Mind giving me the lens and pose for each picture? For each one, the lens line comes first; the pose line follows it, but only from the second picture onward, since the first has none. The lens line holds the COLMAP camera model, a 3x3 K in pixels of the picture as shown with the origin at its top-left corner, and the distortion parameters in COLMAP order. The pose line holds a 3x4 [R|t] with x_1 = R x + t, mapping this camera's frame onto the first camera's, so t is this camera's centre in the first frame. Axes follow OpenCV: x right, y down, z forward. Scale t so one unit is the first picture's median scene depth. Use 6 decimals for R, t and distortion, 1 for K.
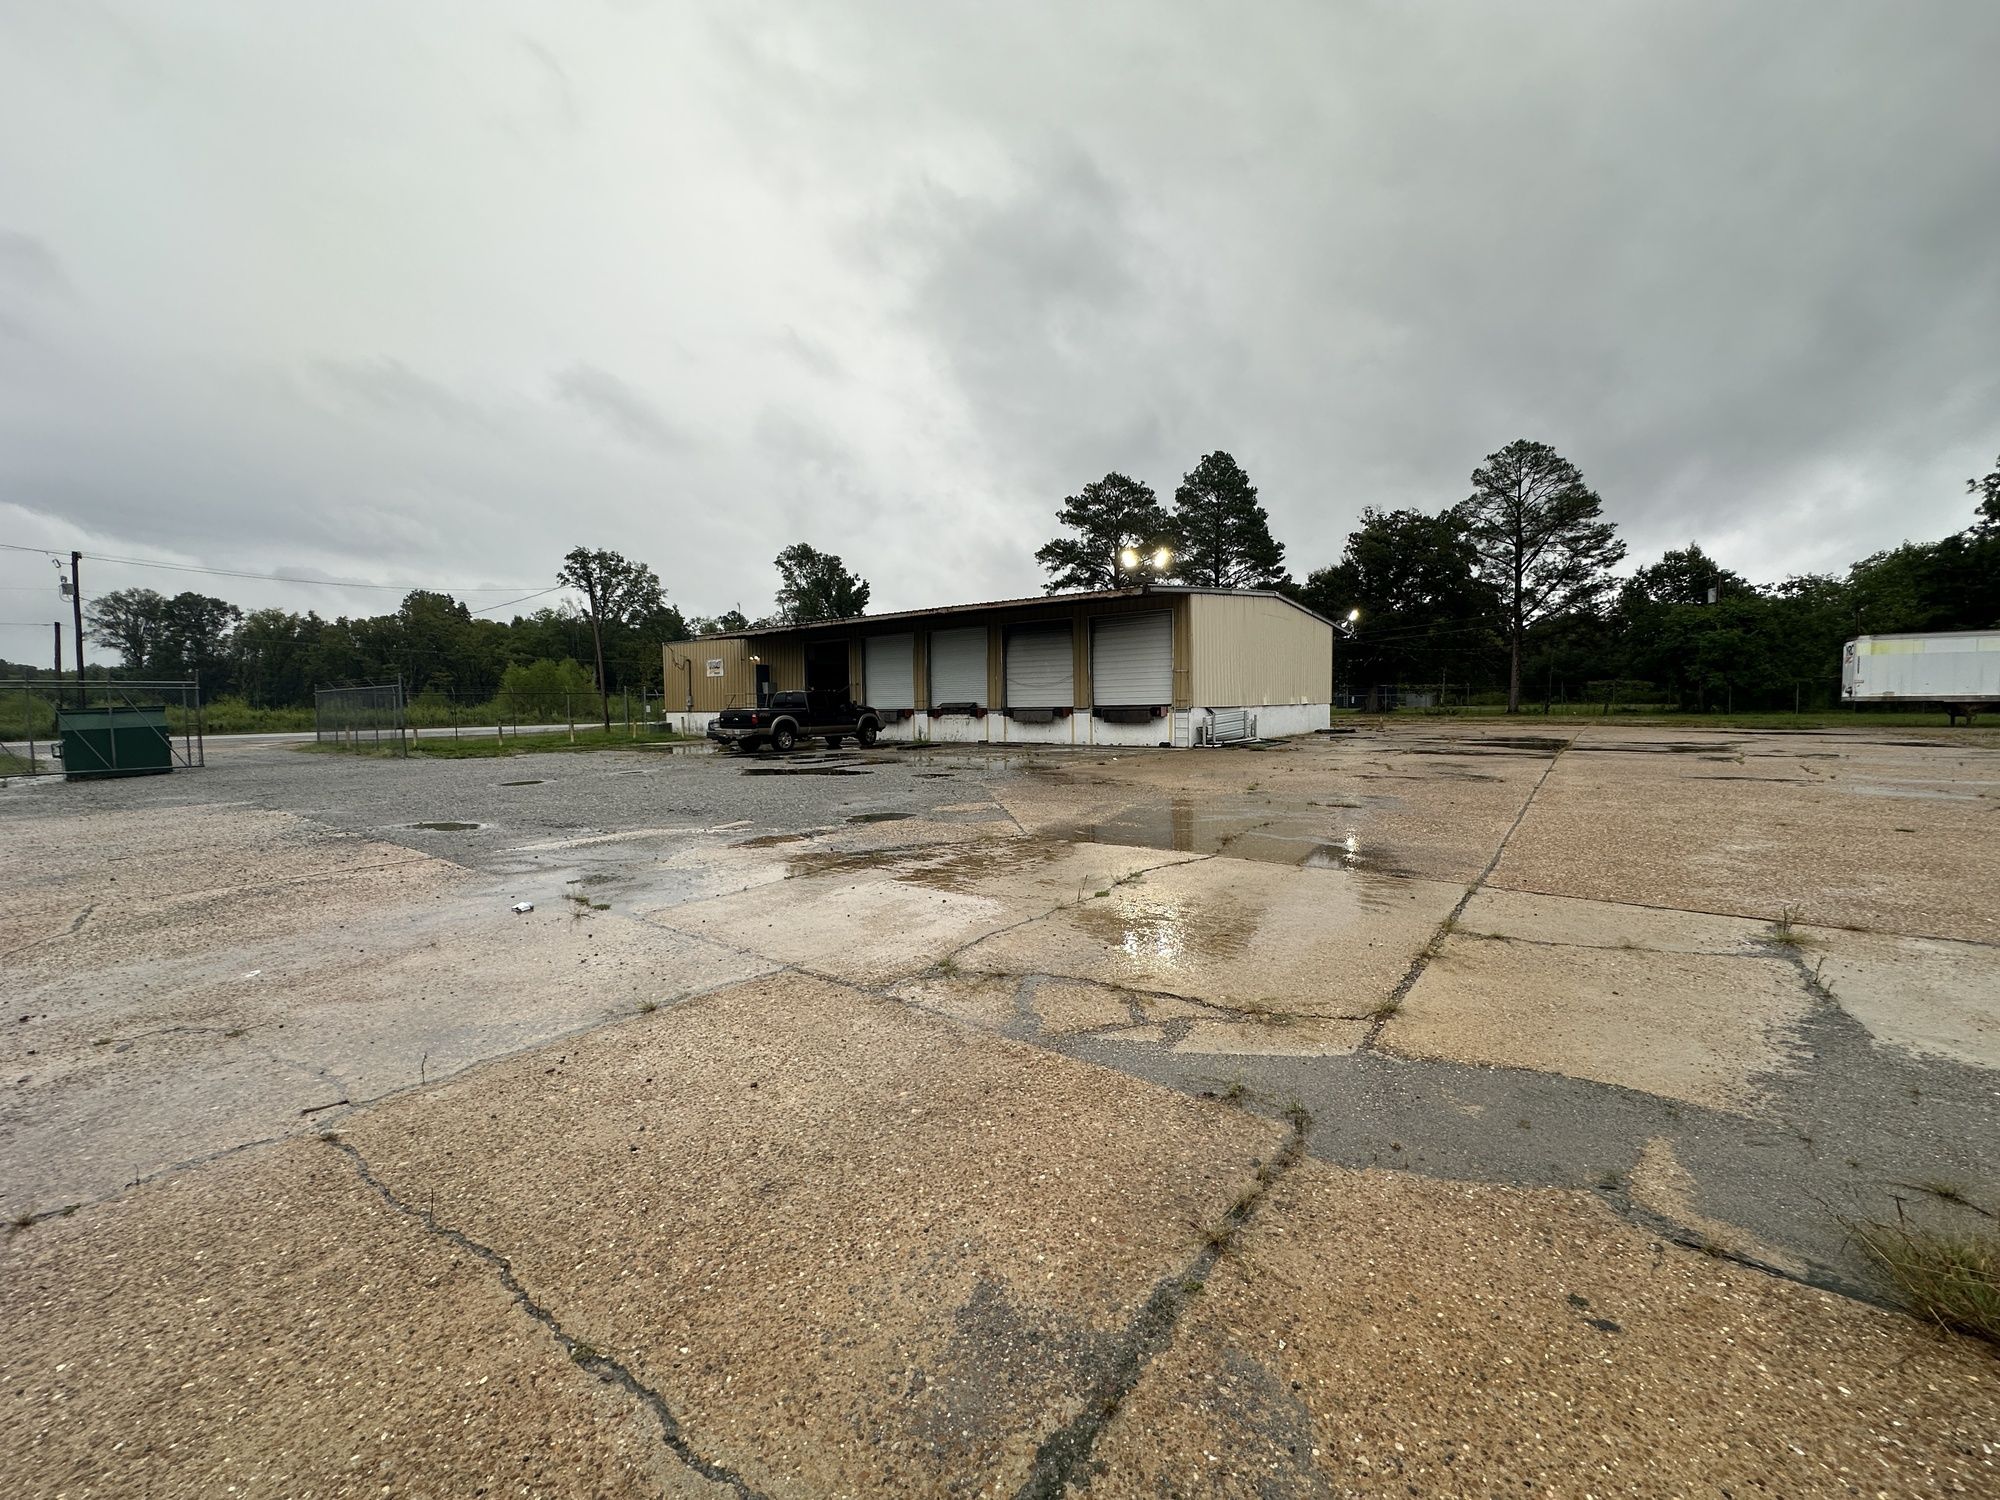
lens RADIAL K [[801.9, 0, 999.9], [0, 801.9, 749.1], [0, 0, 1]] dist [-0.005580, 0.001591]
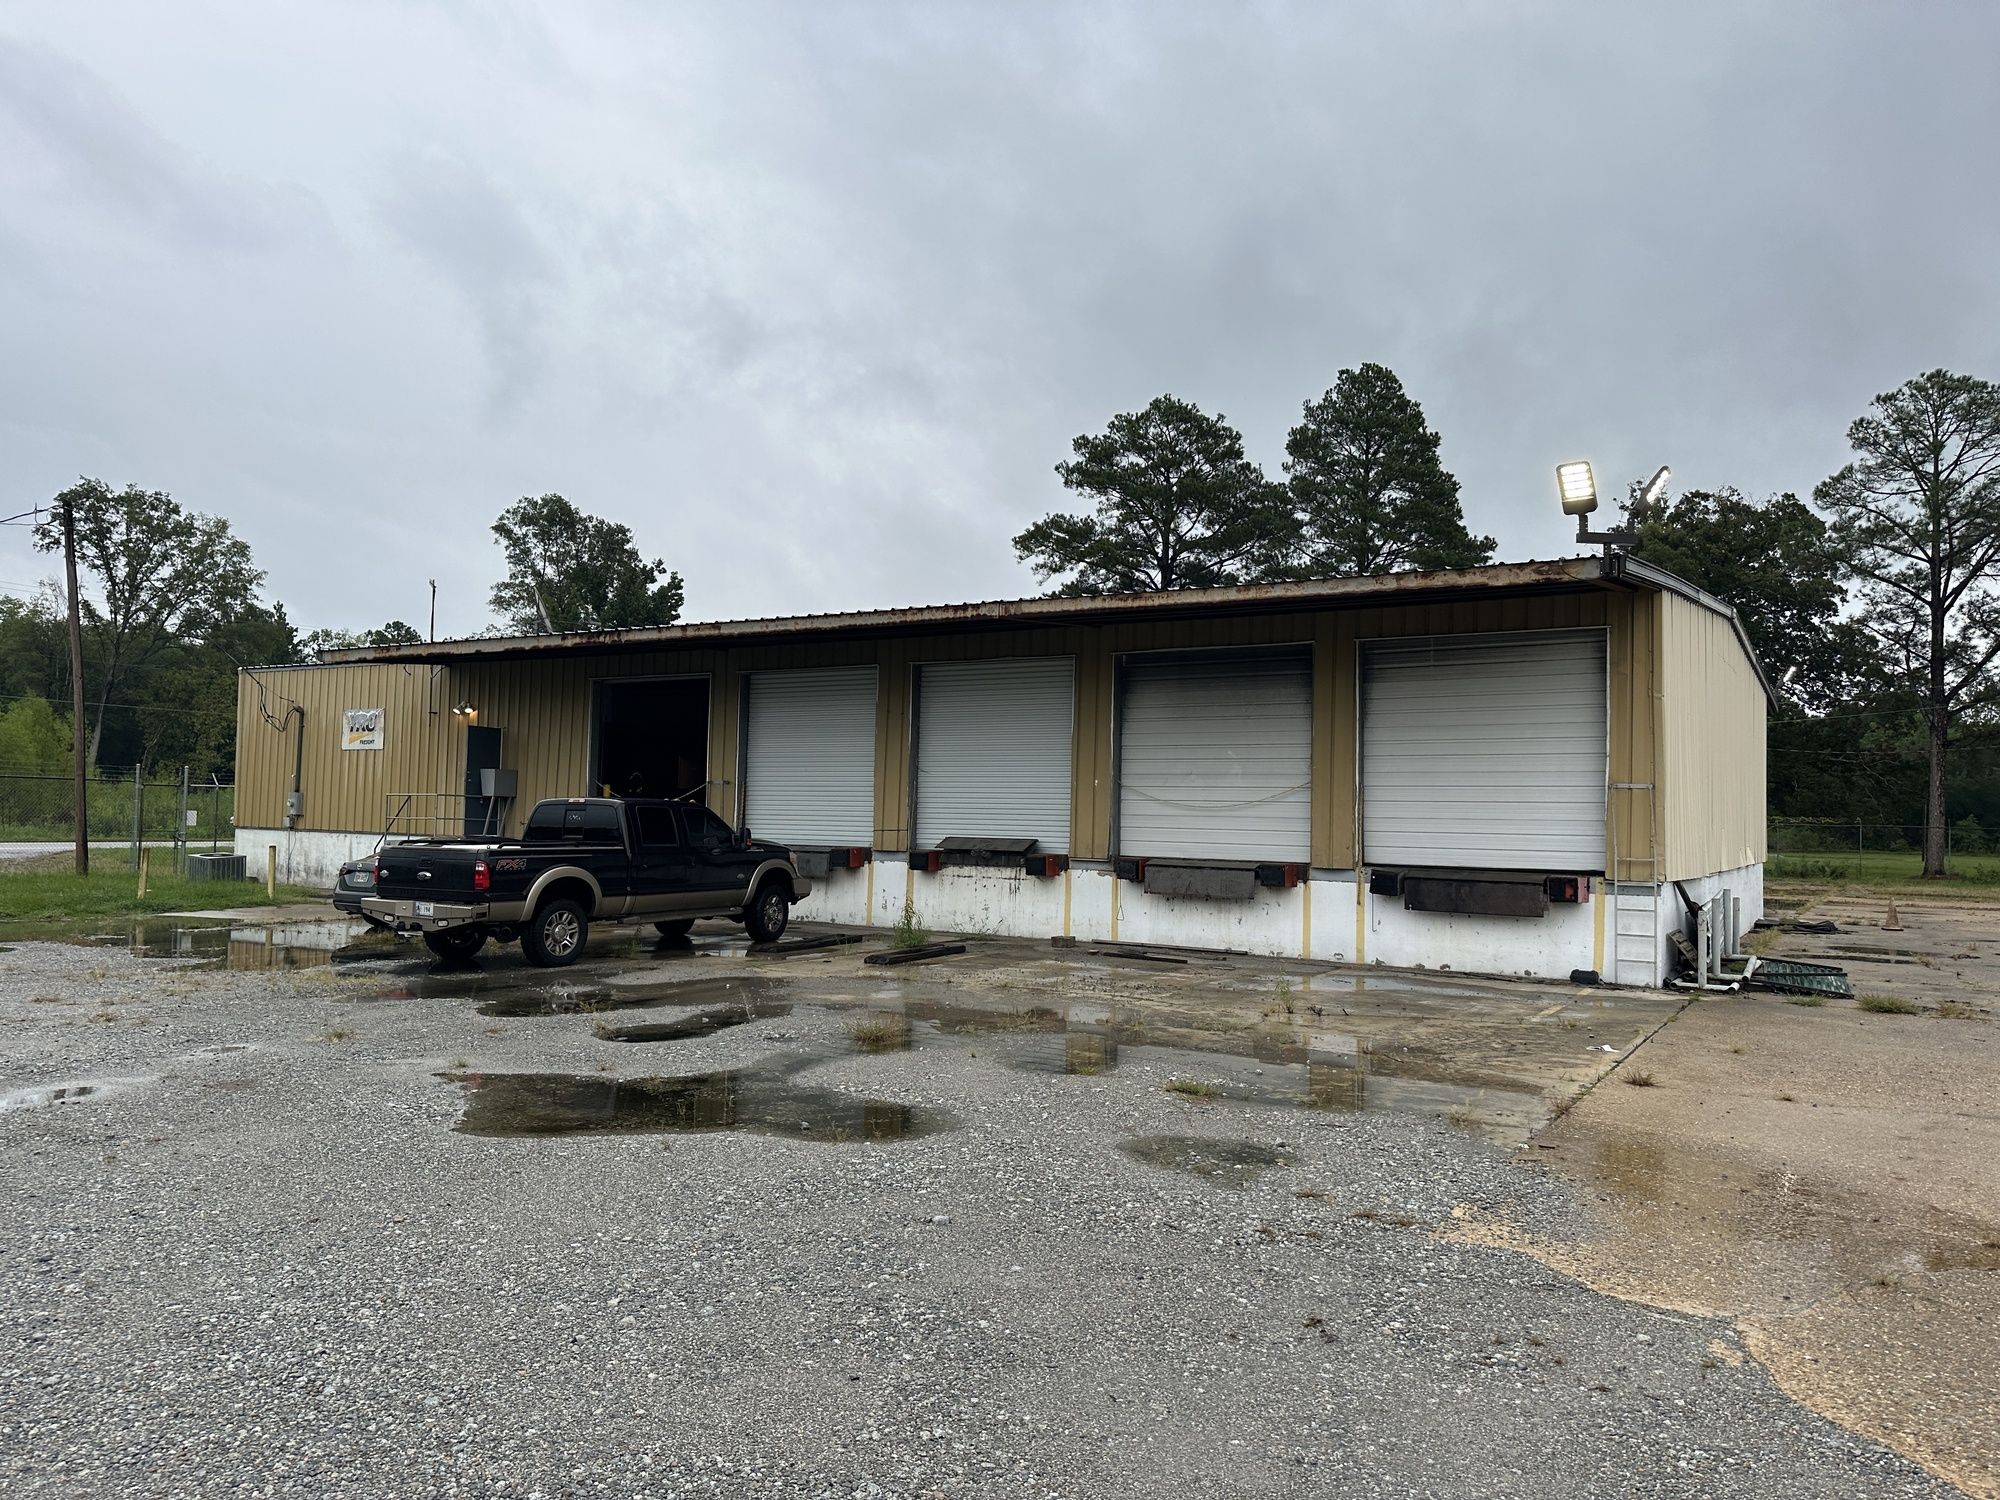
lens RADIAL K [[1360.3, 0, 1008.8], [0, 1360.3, 758.8], [0, 0, 1]] dist [0.039988, -0.025755]
pose [[0.993495, 0.037439, 0.107543, -0.108970], [-0.027007, 0.994931, -0.096865, -0.028927], [-0.110624, 0.093330, 0.989470, 0.284260]]
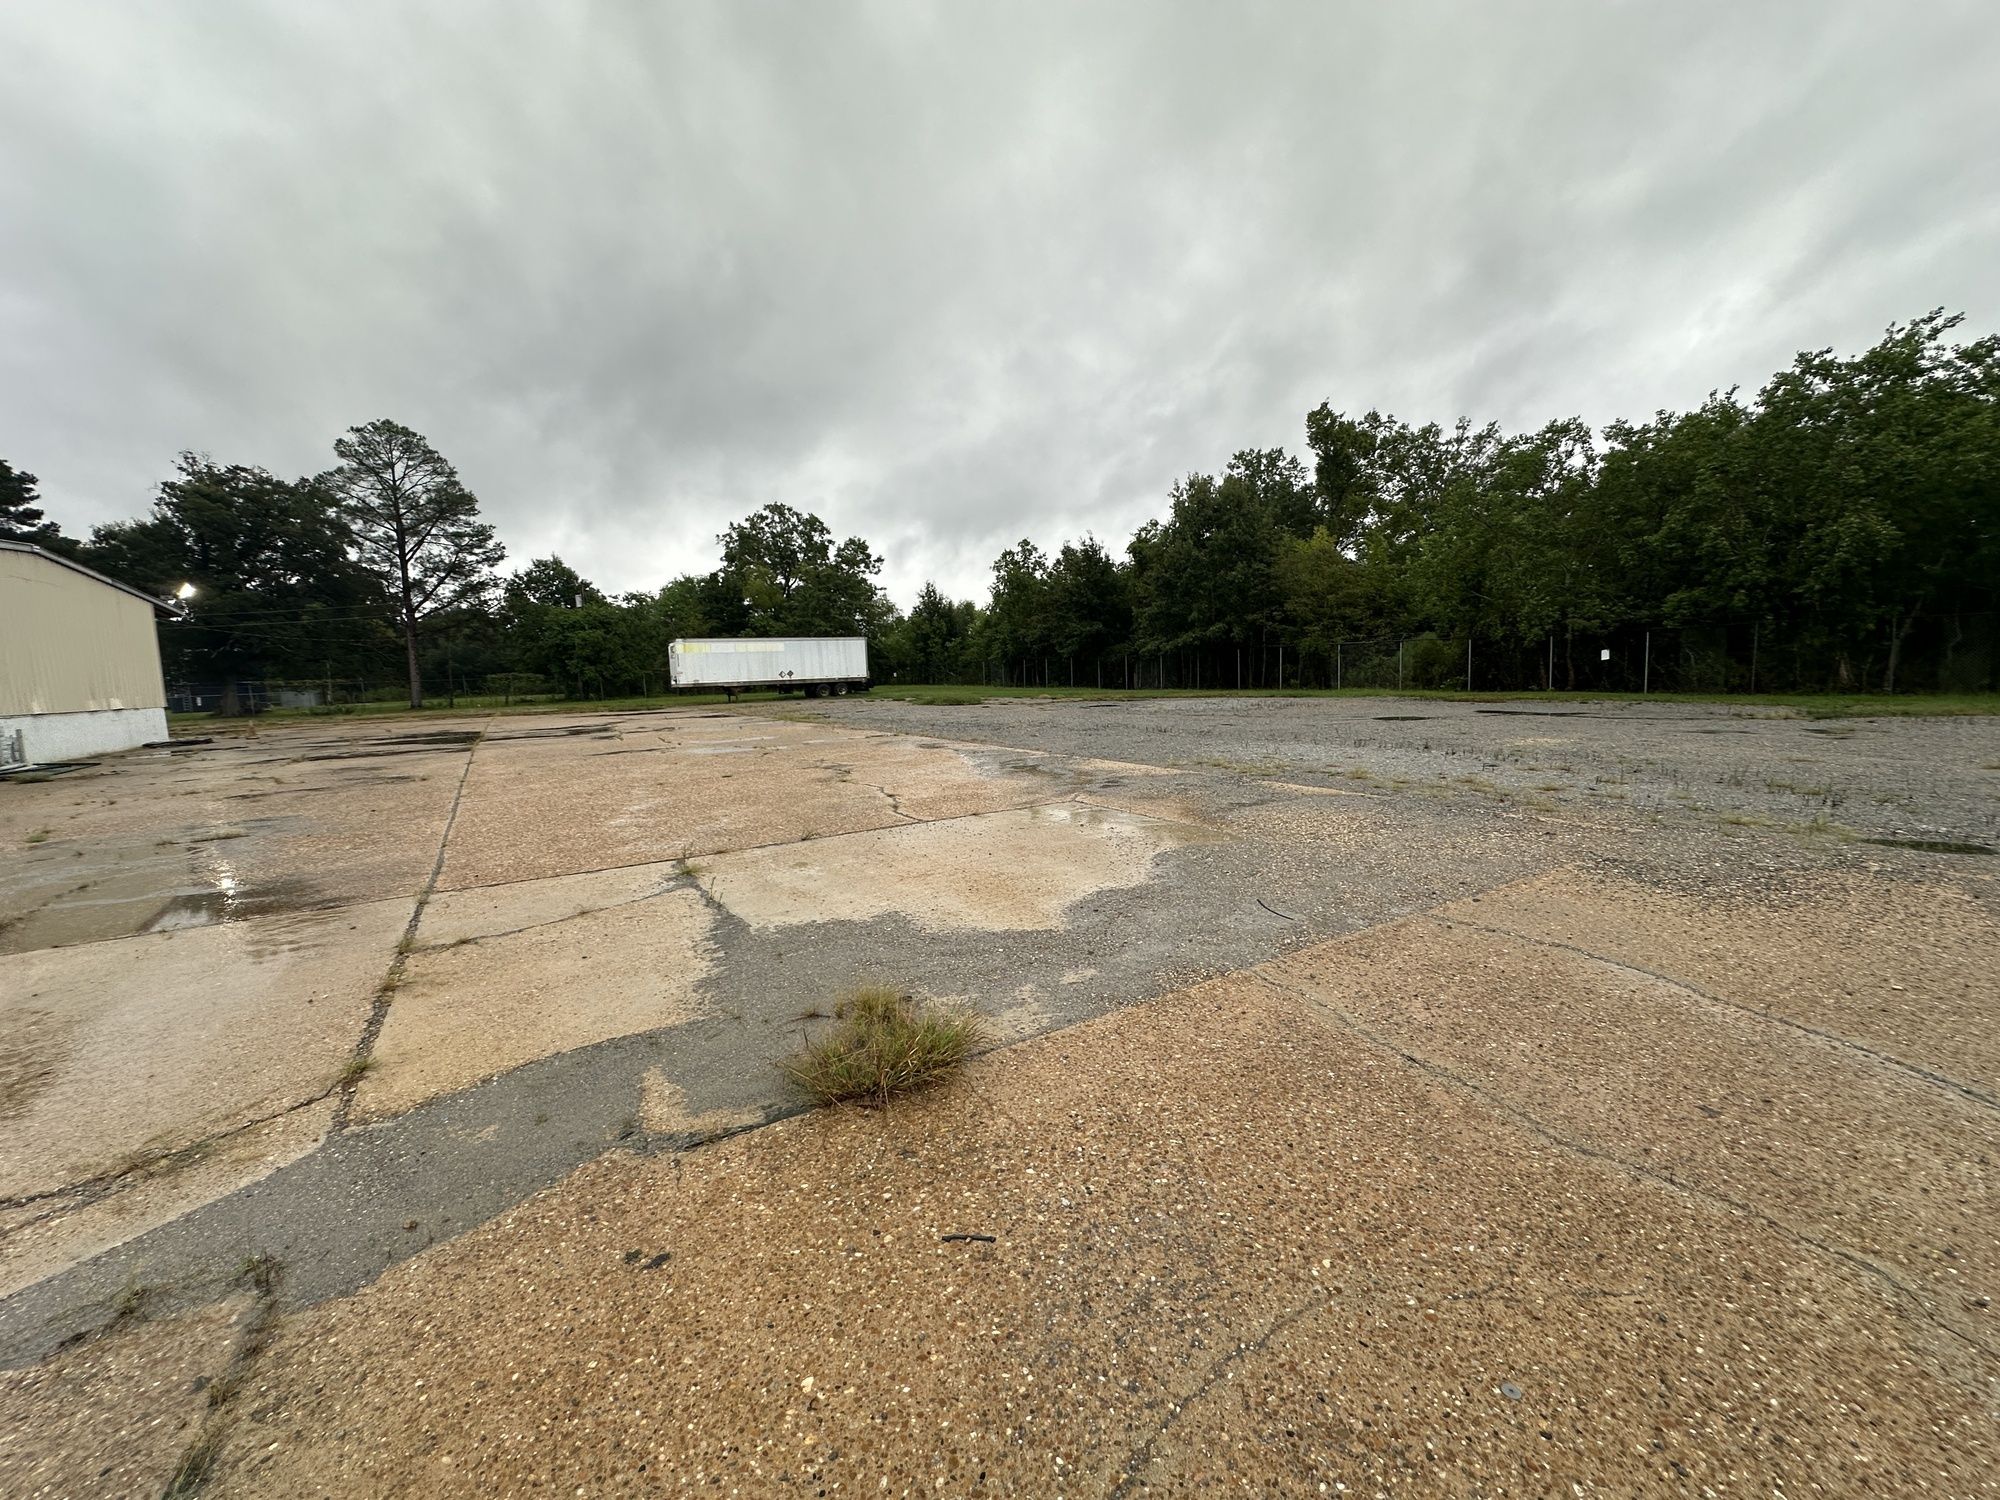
lens RADIAL K [[801.9, 0, 998.4], [0, 801.9, 744.2], [0, 0, 1]] dist [-0.005580, 0.001591]
pose [[0.359005, -0.089043, 0.929078, -0.001773], [0.088183, 0.994222, 0.061212, 0.000389], [-0.929160, 0.059954, 0.364783, 0.014252]]
